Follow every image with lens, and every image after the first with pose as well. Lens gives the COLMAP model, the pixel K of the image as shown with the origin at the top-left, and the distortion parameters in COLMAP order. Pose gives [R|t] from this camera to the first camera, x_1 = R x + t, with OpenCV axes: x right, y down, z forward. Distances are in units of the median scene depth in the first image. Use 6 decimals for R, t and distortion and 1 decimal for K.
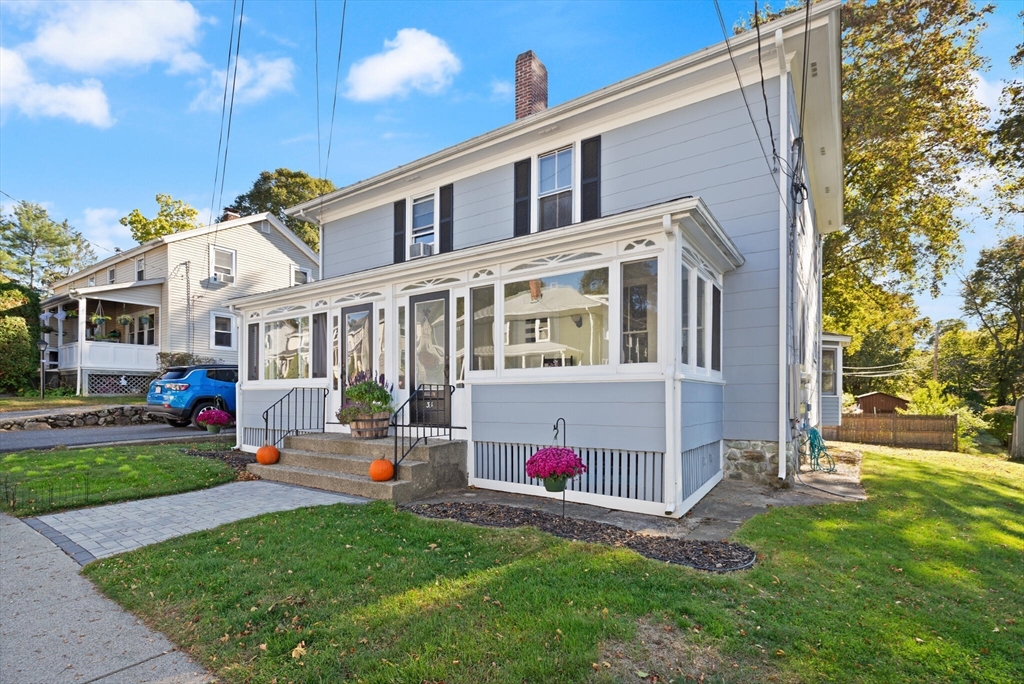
lens RADIAL K [[486.5, 0, 512.0], [0, 486.5, 342.0], [0, 0, 1]] dist [0.006399, 0.000350]
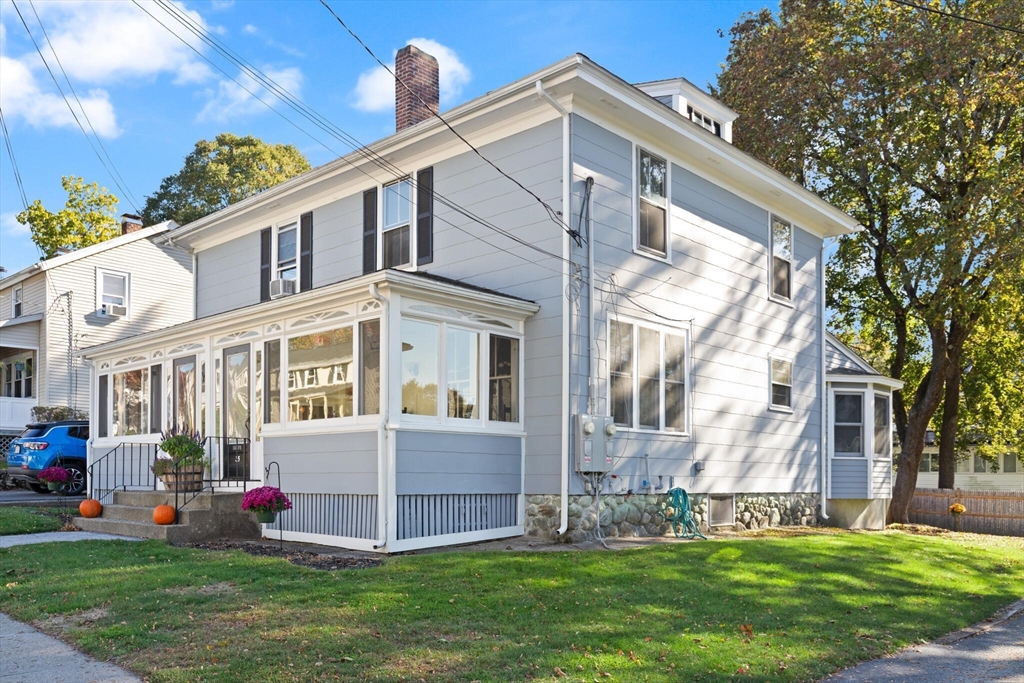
lens RADIAL K [[839.6, 0, 512.2], [0, 839.6, 364.6], [0, 0, 1]] dist [0.008204, -0.007732]
pose [[0.988069, -0.017527, -0.153010, 0.454844], [0.014497, 0.999677, -0.020897, -0.013156], [0.153327, 0.018430, 0.988004, -0.427974]]
